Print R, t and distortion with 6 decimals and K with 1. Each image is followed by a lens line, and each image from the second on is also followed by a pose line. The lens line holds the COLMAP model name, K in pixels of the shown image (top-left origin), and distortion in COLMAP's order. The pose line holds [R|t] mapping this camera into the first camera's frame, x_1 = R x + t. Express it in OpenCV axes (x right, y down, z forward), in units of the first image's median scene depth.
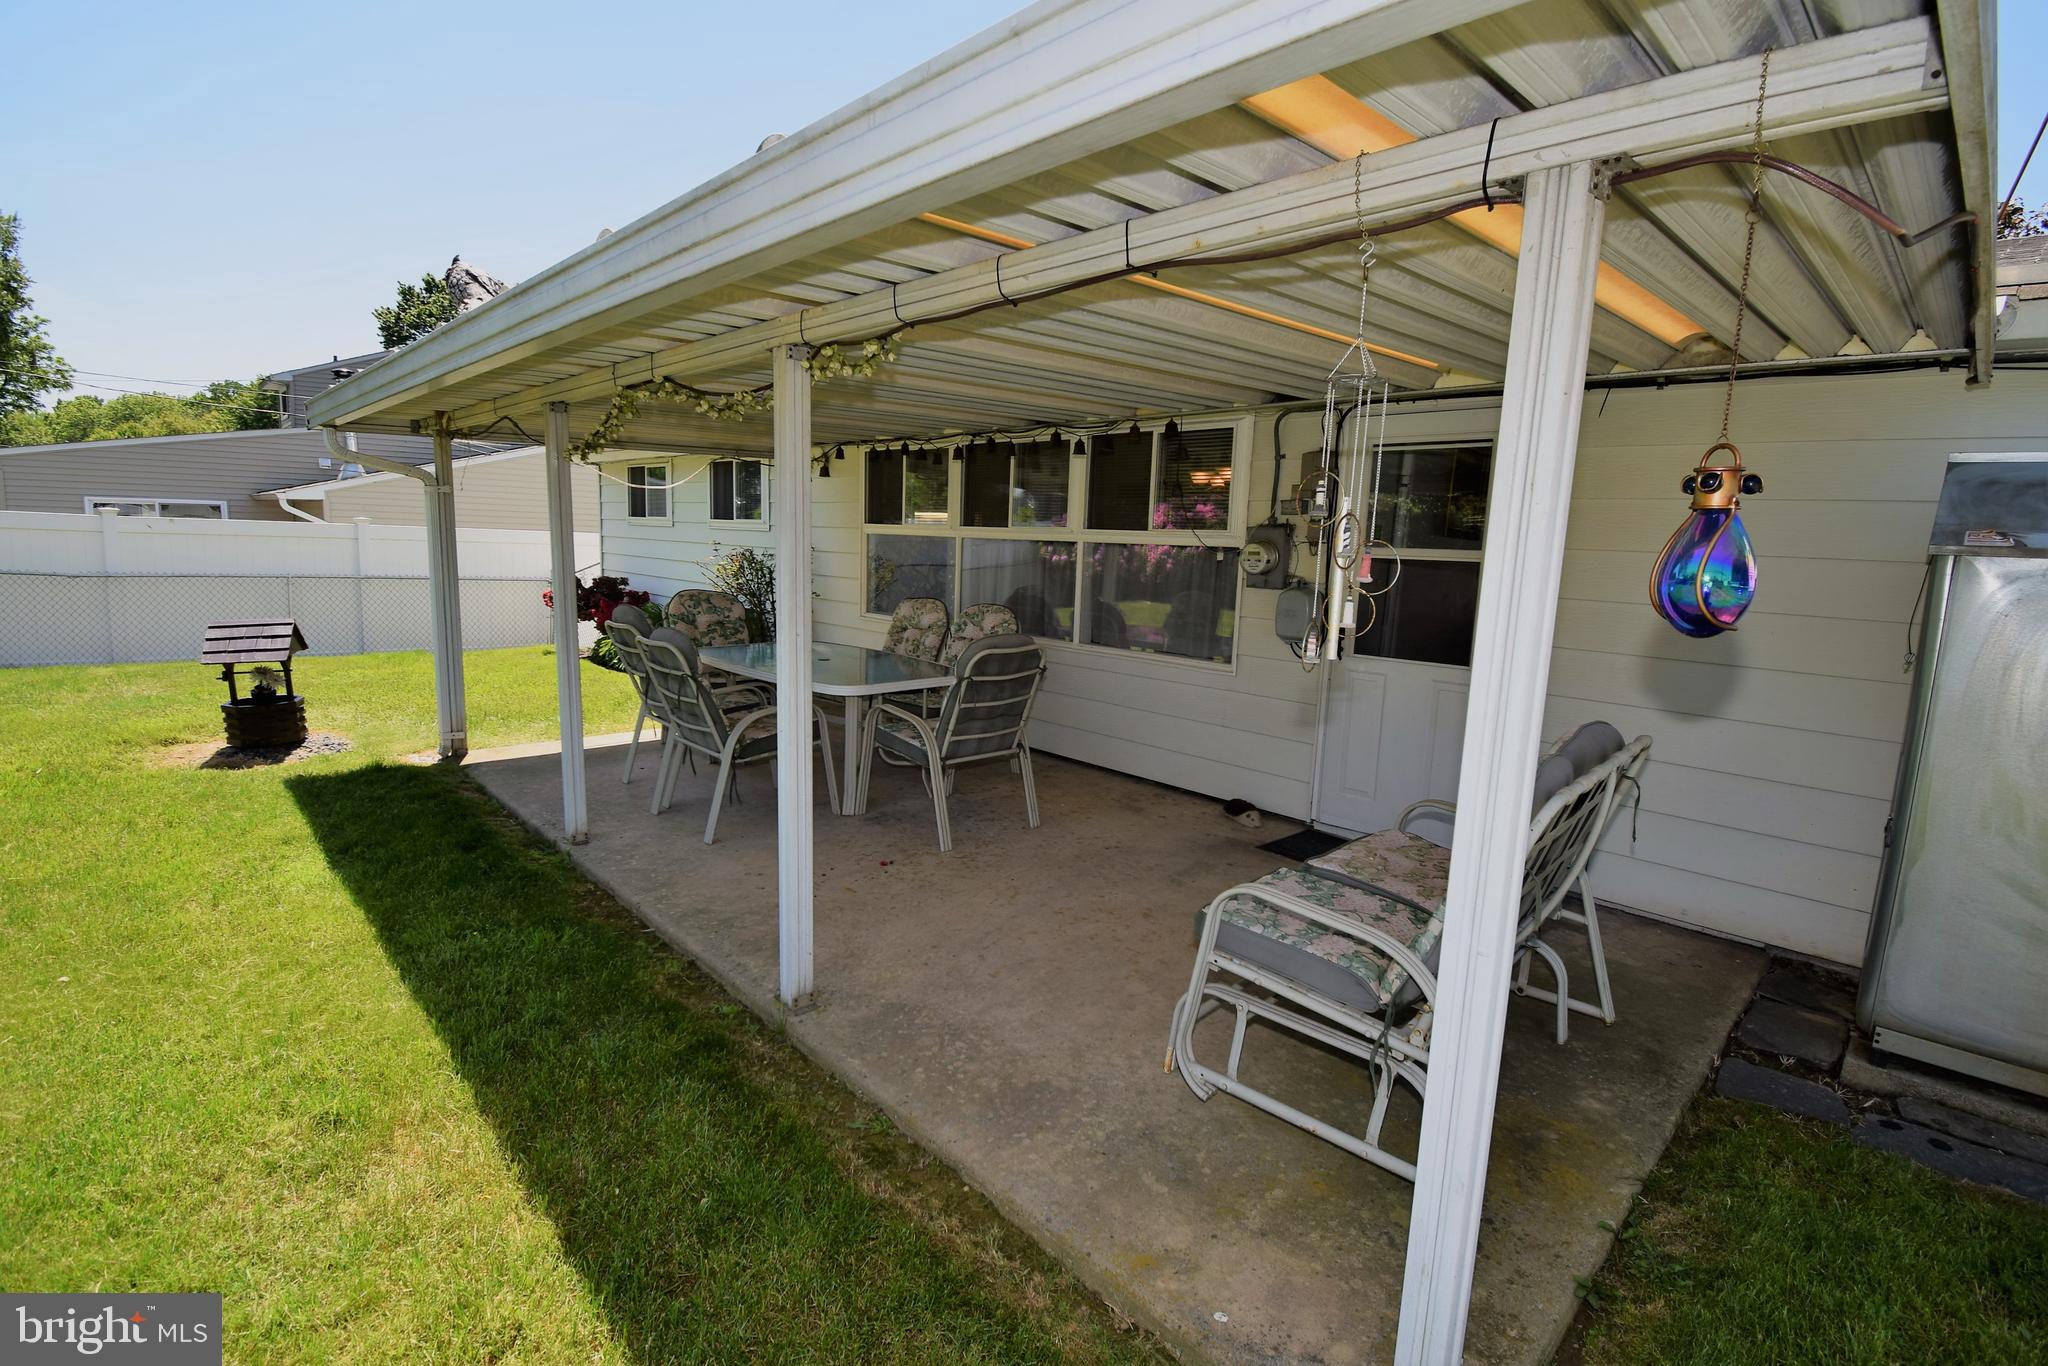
lens RADIAL K [[953.0, 0, 1029.4], [0, 953.0, 680.3], [0, 0, 1]] dist [0.008026, -0.020662]
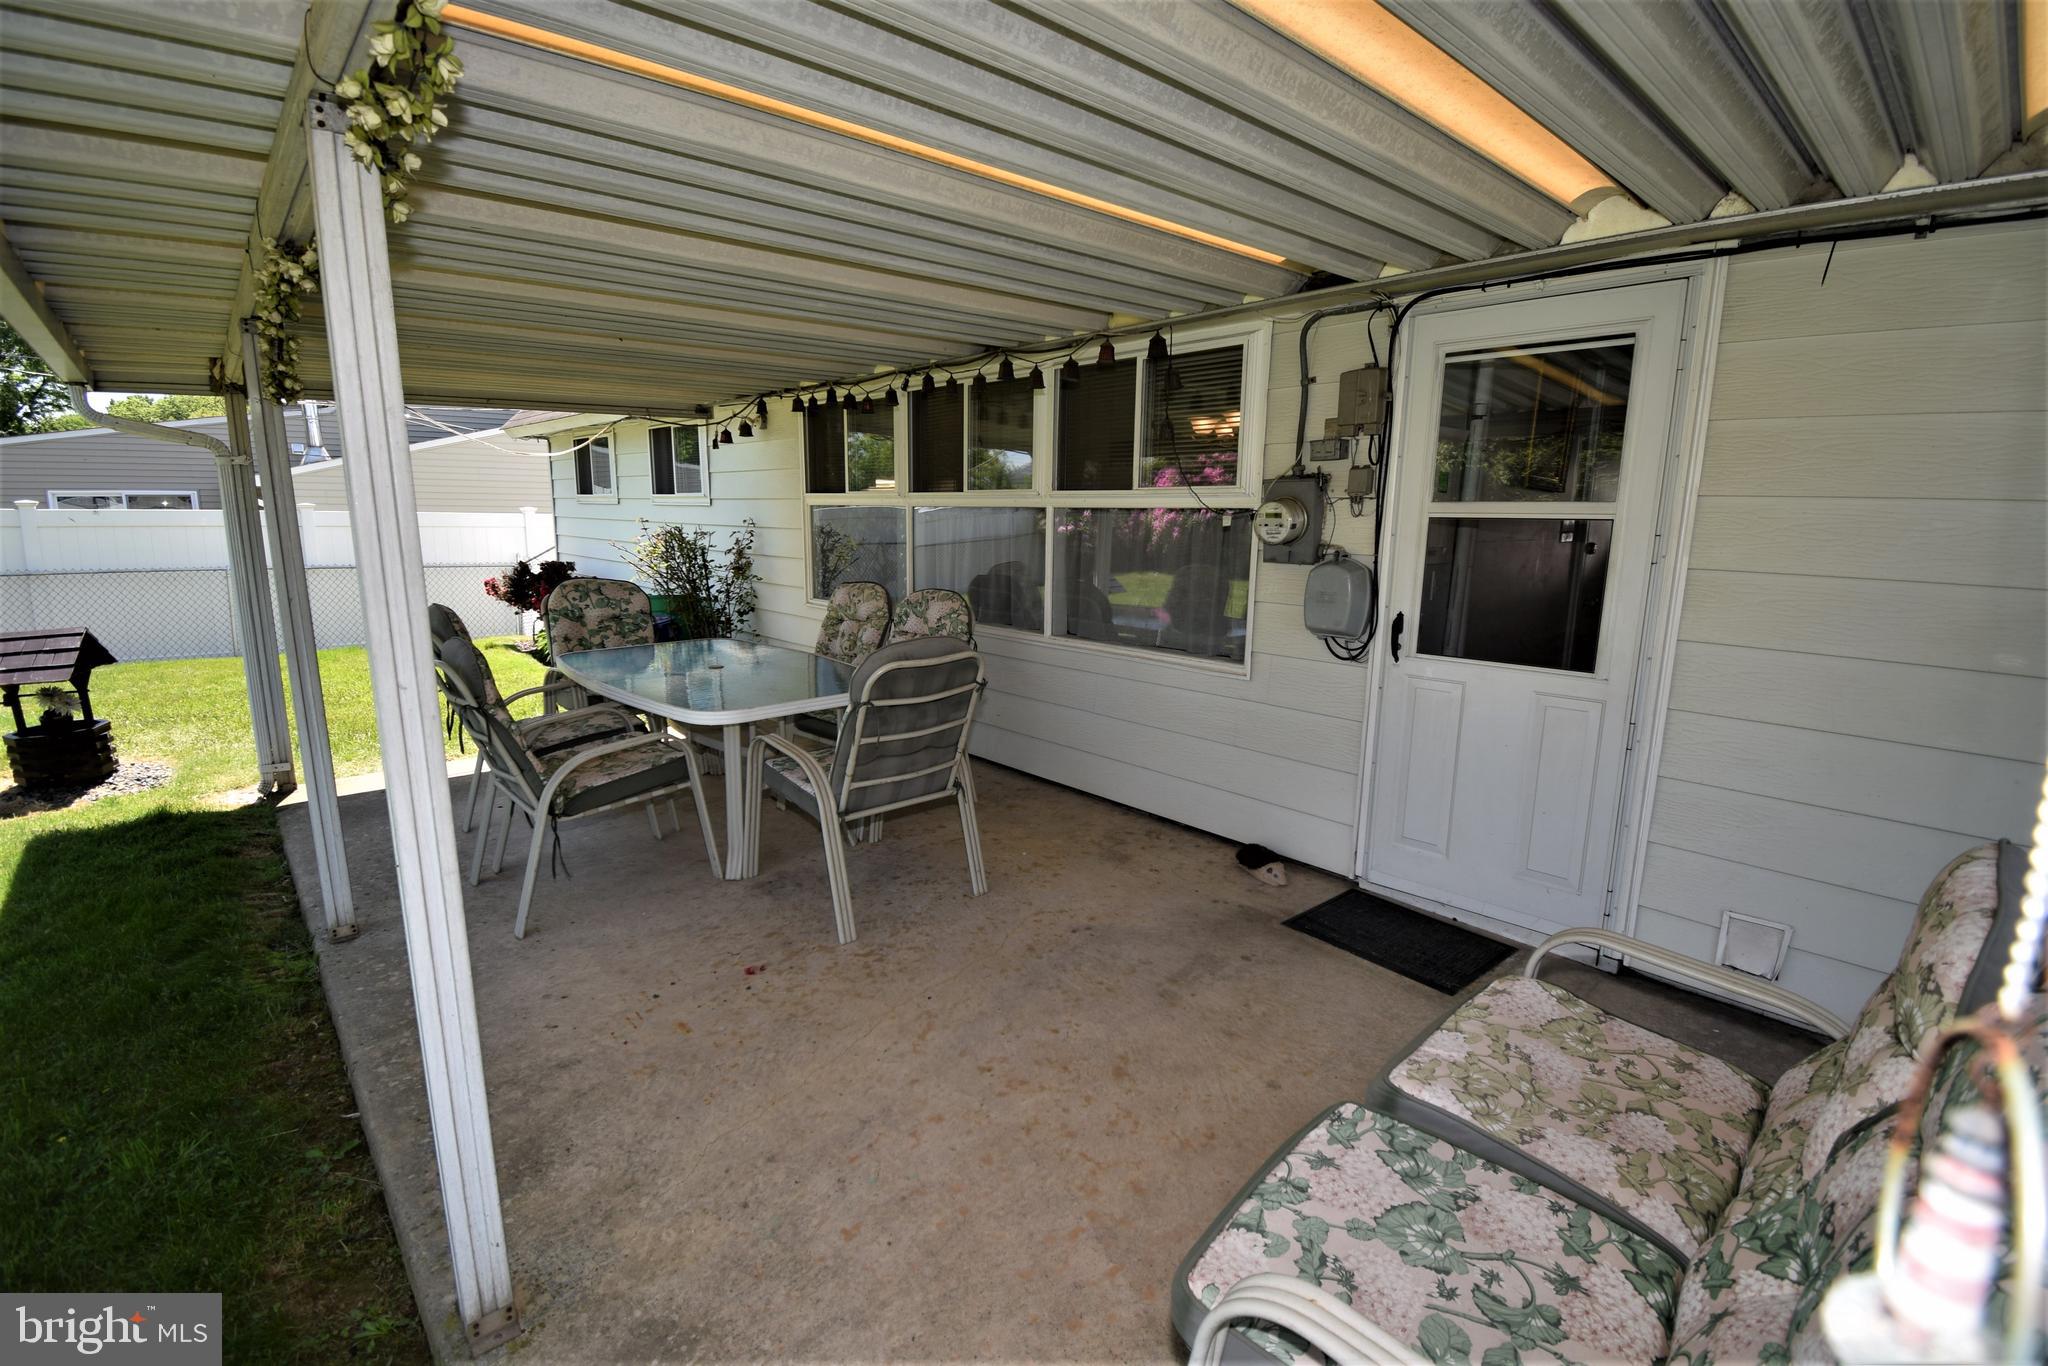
lens RADIAL K [[953.0, 0, 1015.0], [0, 953.0, 682.8], [0, 0, 1]] dist [0.008026, -0.020662]
pose [[0.999423, -0.019836, -0.027565, 0.053430], [0.020697, 0.999296, 0.031302, -0.030839], [0.026925, -0.031854, 0.999130, 0.251335]]
